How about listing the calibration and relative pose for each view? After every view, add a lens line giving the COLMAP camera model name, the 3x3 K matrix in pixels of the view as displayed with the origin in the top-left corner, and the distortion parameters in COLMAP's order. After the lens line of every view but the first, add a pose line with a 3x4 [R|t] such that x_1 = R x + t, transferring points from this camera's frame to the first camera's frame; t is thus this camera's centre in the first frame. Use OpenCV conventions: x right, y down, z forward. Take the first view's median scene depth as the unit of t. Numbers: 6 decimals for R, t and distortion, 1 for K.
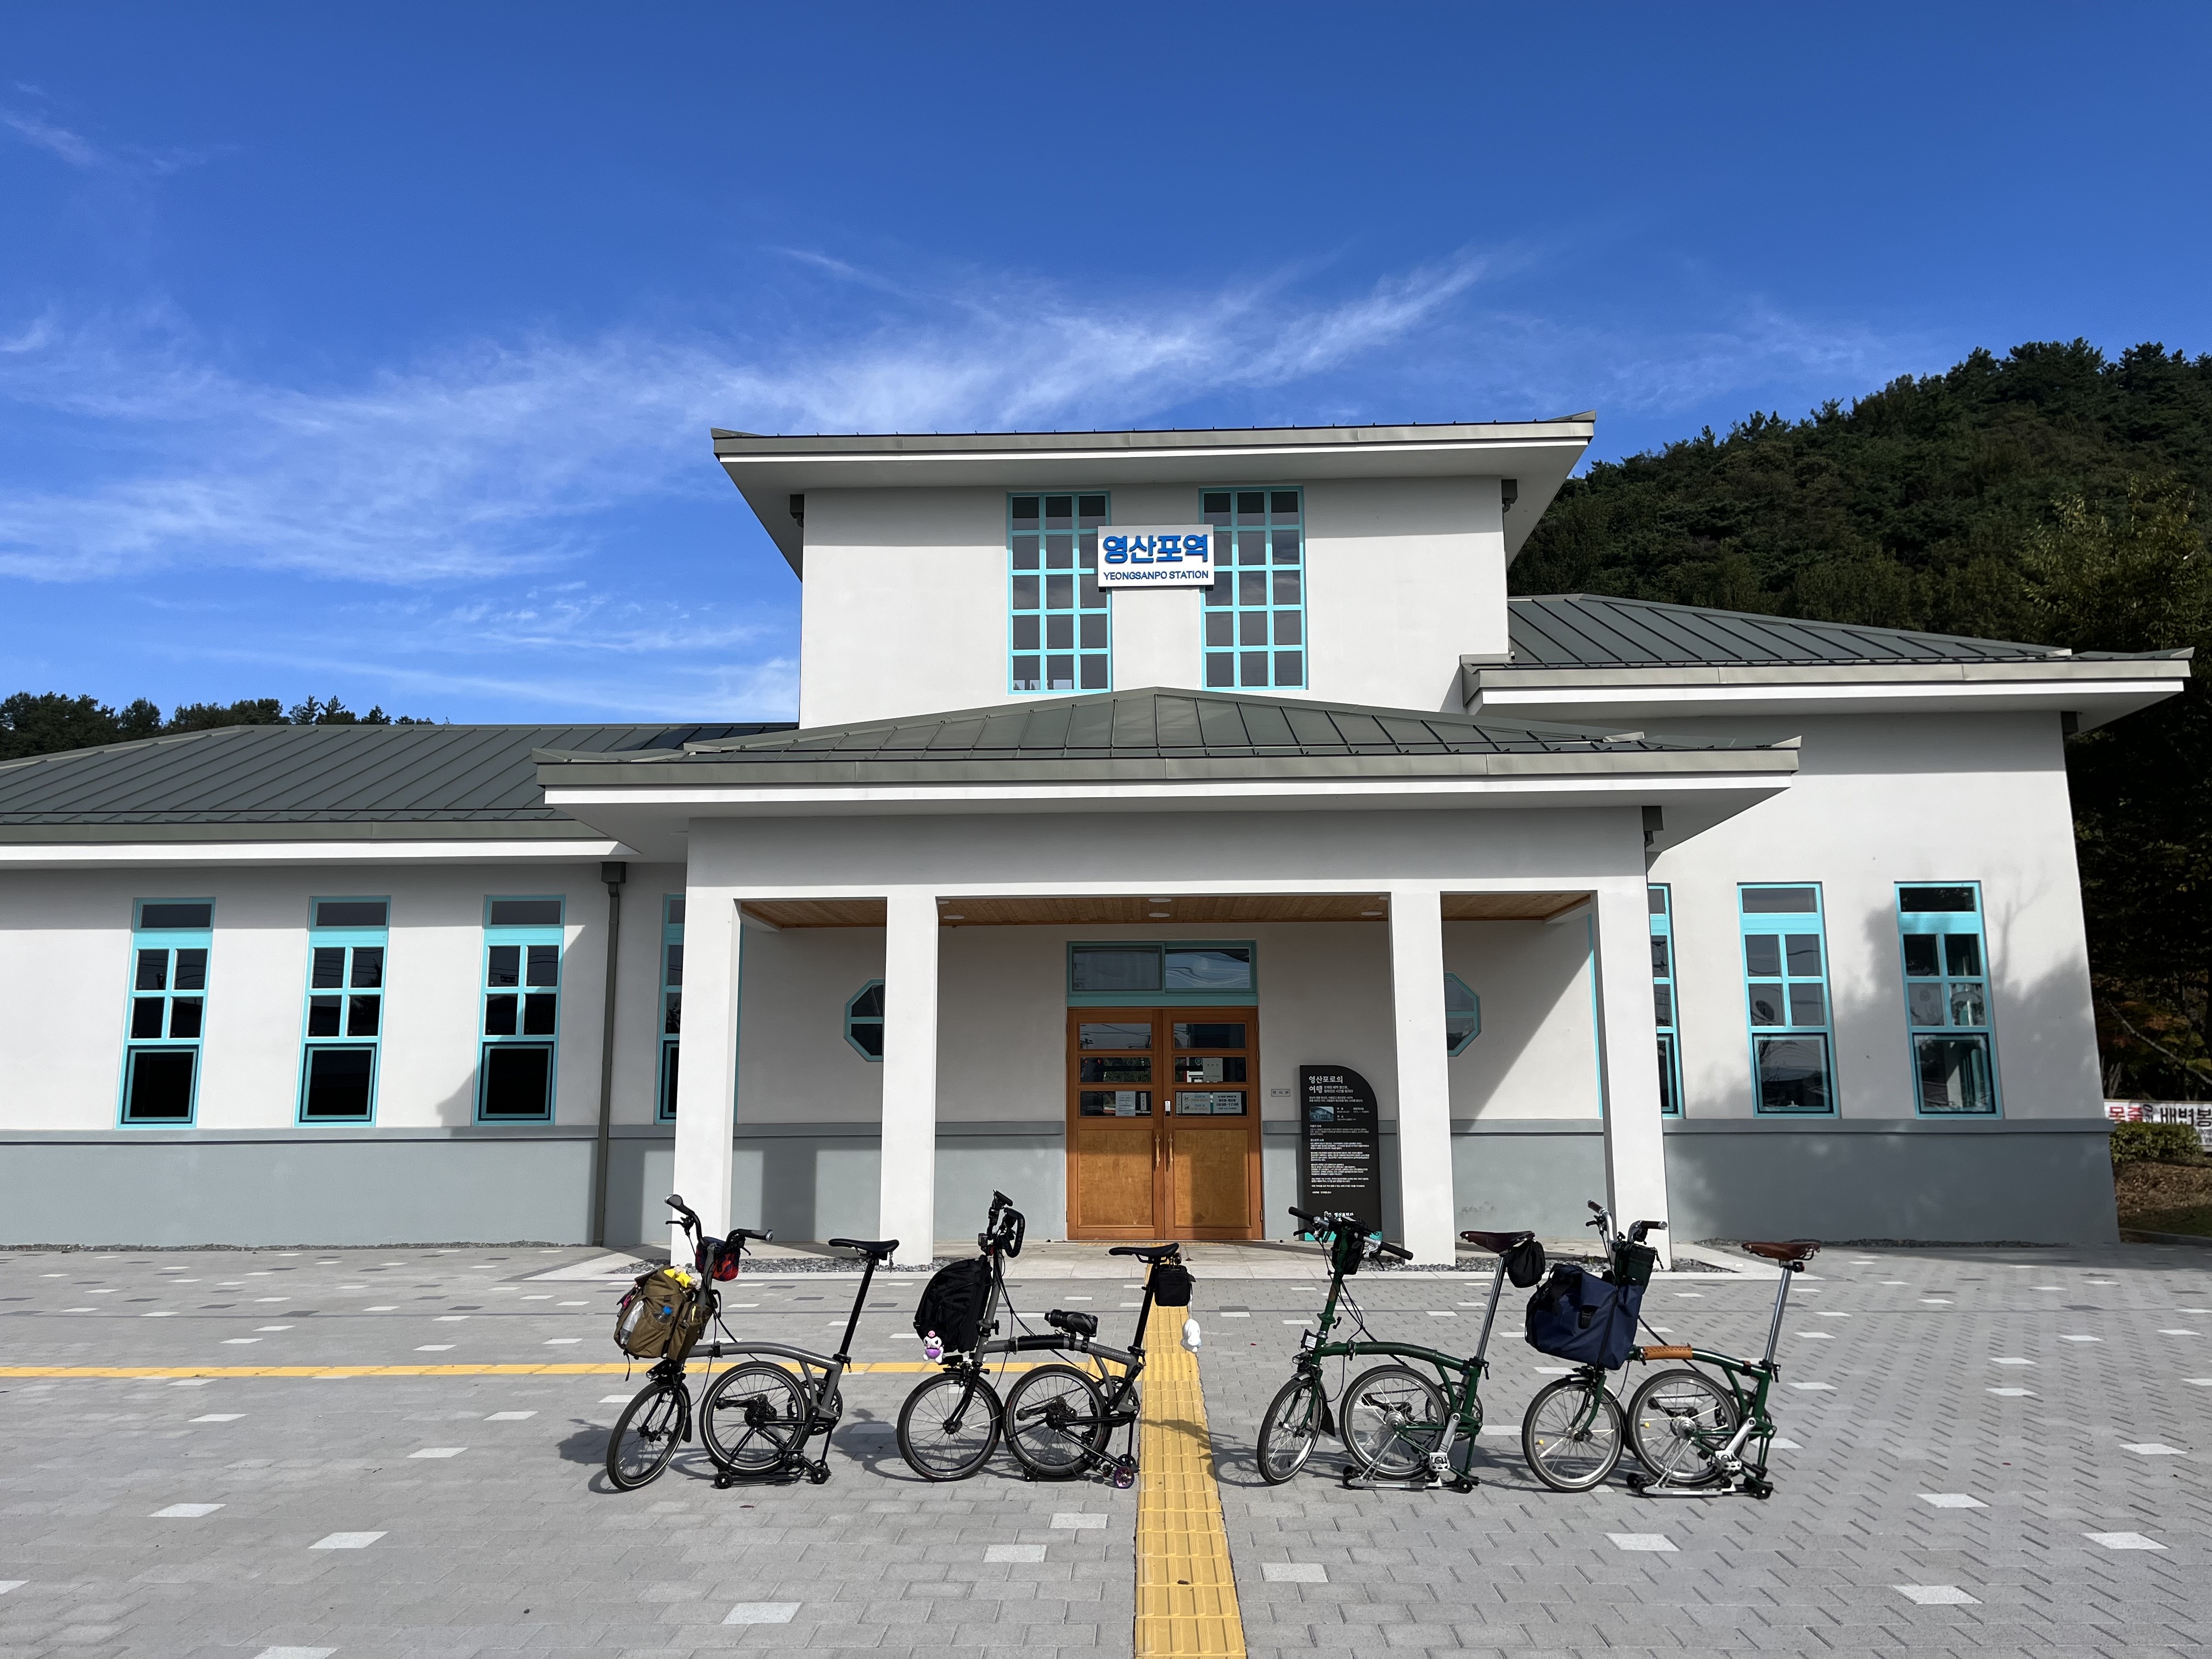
lens RADIAL K [[1765.5, 0, 1106.0], [0, 1765.5, 829.5], [0, 0, 1]] dist [0.071752, -0.098582]
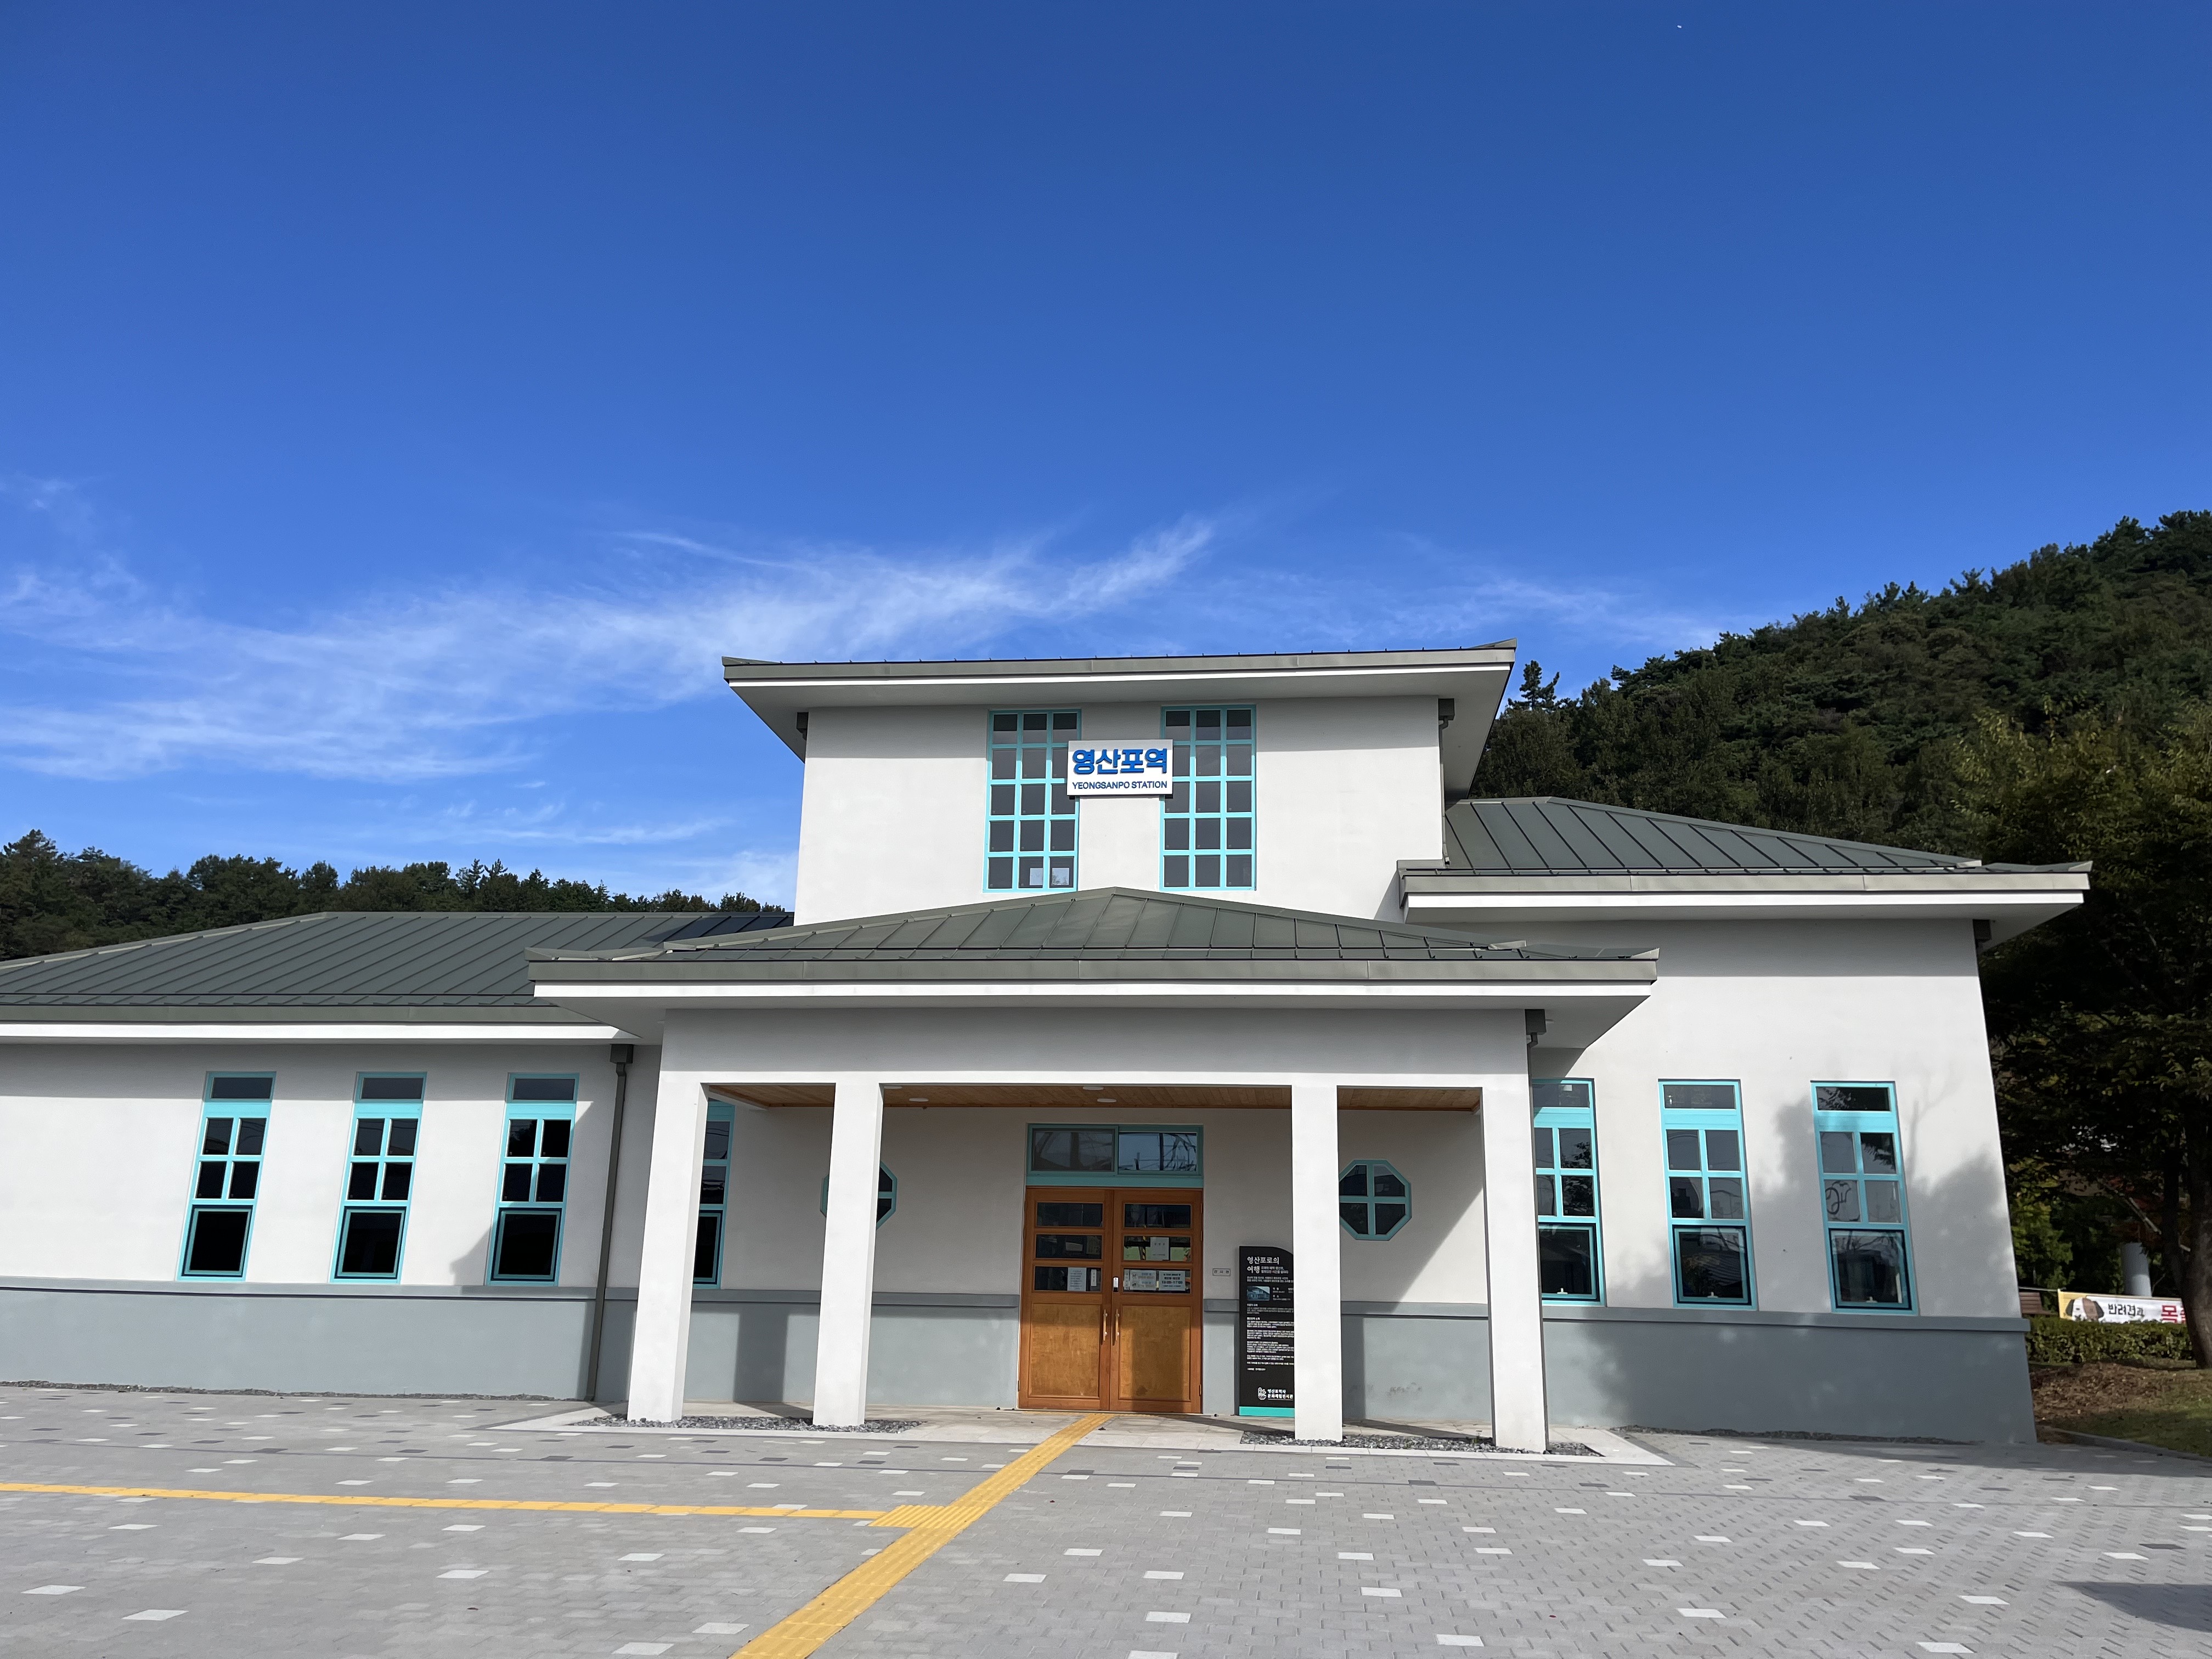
lens RADIAL K [[1765.5, 0, 1106.0], [0, 1765.5, 829.5], [0, 0, 1]] dist [0.071752, -0.098582]
pose [[0.996544, 0.003821, -0.082977, 0.113391], [-0.011417, 0.995762, -0.091258, -0.017125], [0.082276, 0.091890, 0.992364, -0.083632]]
